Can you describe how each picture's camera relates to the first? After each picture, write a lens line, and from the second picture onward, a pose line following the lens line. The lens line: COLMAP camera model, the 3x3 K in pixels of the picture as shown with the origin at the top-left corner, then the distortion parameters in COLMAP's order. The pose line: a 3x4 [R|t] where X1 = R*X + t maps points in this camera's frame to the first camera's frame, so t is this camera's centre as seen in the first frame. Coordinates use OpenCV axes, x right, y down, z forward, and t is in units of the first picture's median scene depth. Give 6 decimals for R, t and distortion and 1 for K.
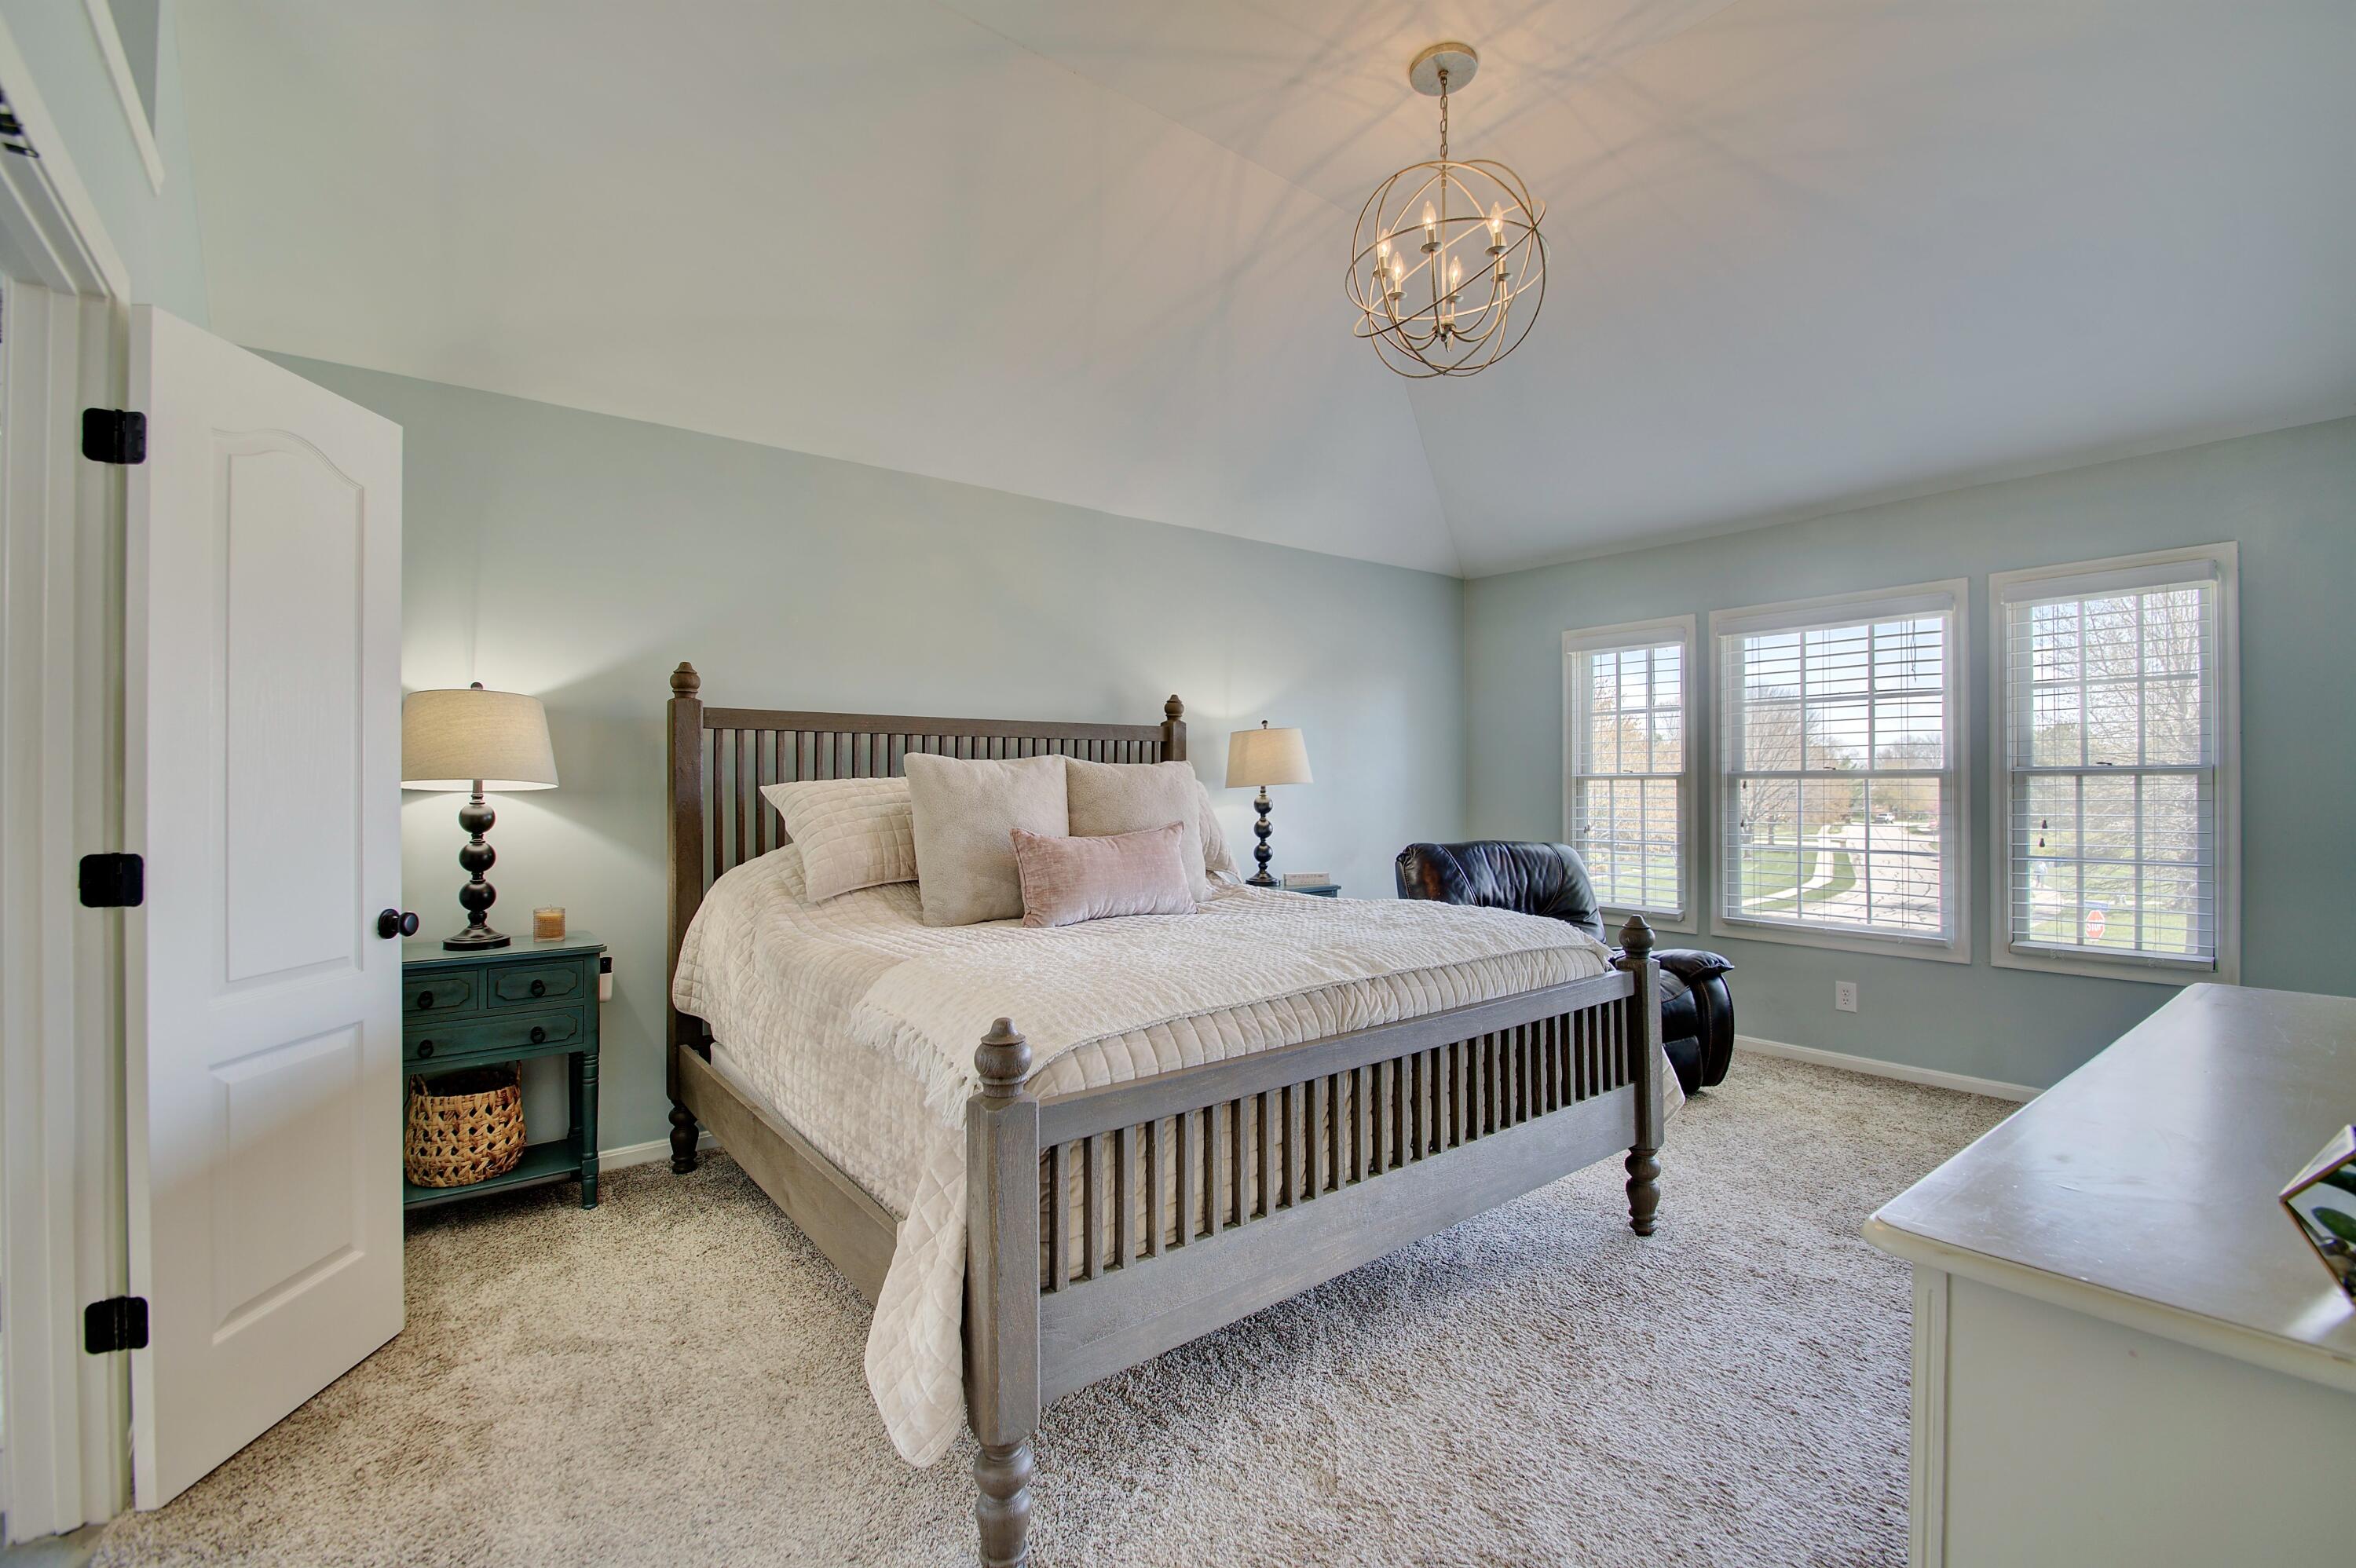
lens RADIAL K [[1026.5, 0, 1194.1], [0, 1026.5, 788.6], [0, 0, 1]] dist [-0.010180, -0.004665]
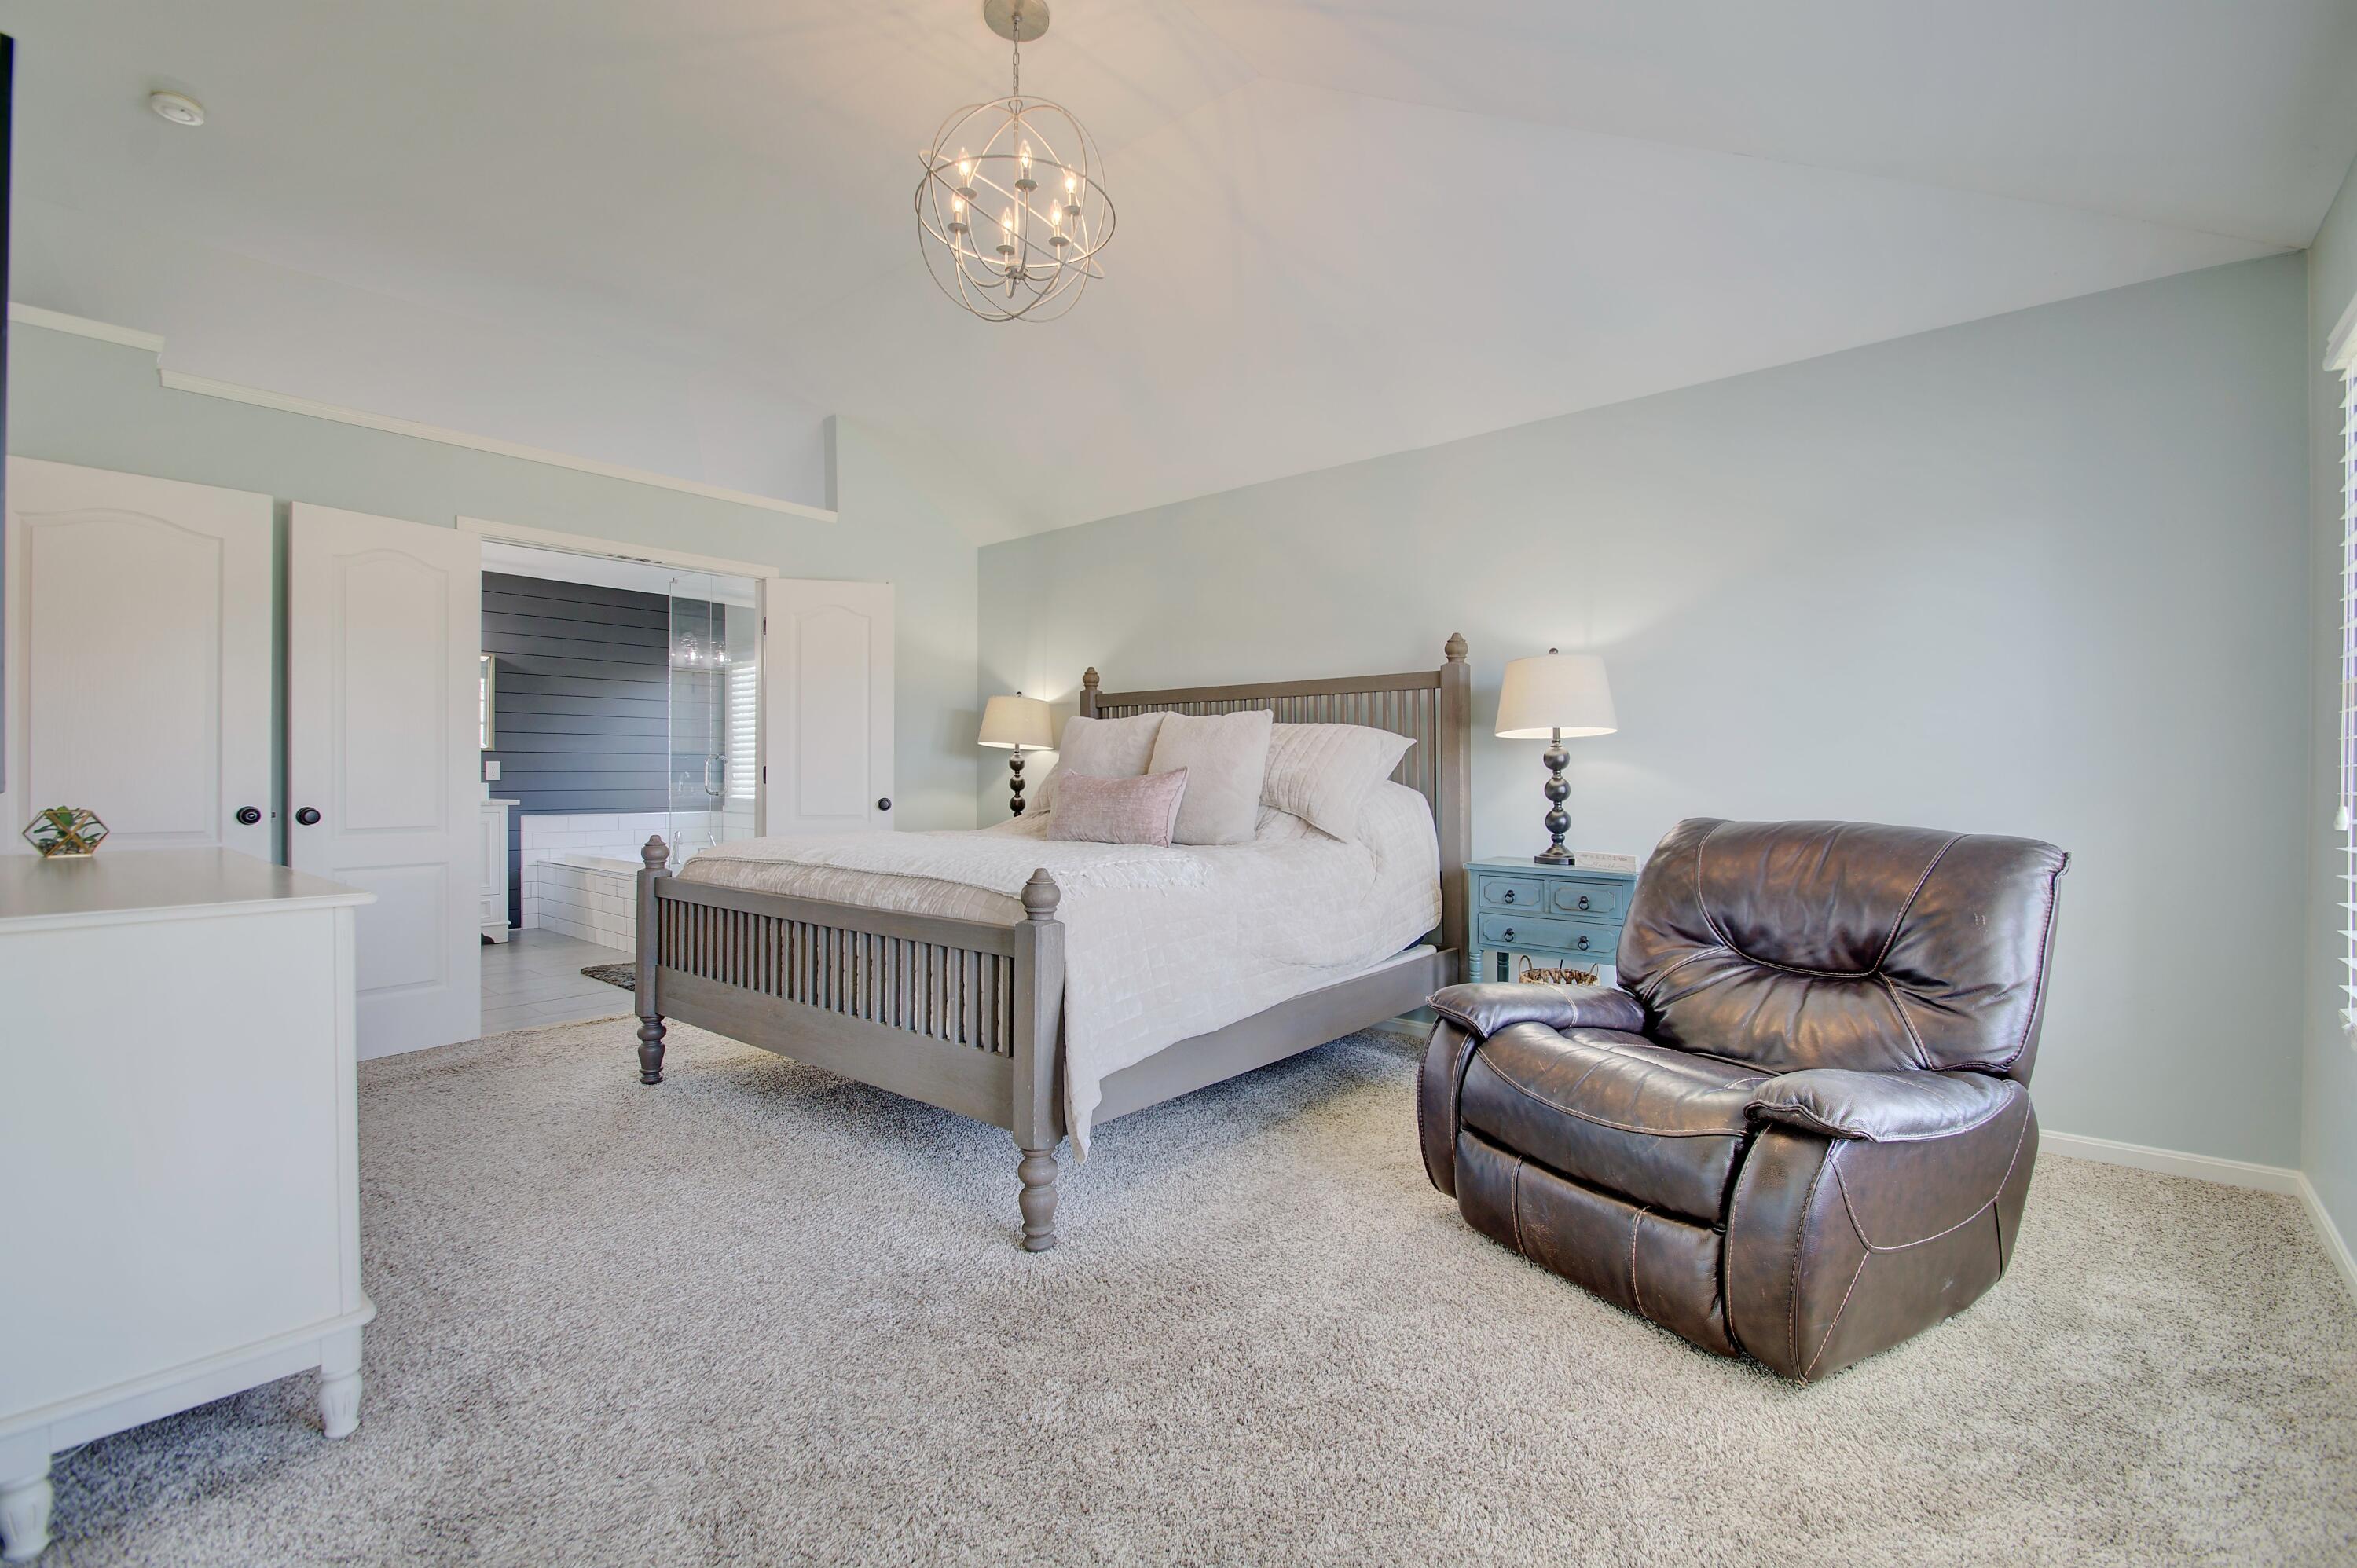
lens RADIAL K [[1027.0, 0, 1187.9], [0, 1027.0, 770.9], [0, 0, 1]] dist [-0.010180, -0.004665]
pose [[0.208341, 0.024557, -0.977748, 0.409438], [0.021151, 0.999338, 0.029606, -0.002088], [0.977828, -0.026848, 0.207683, 0.307316]]
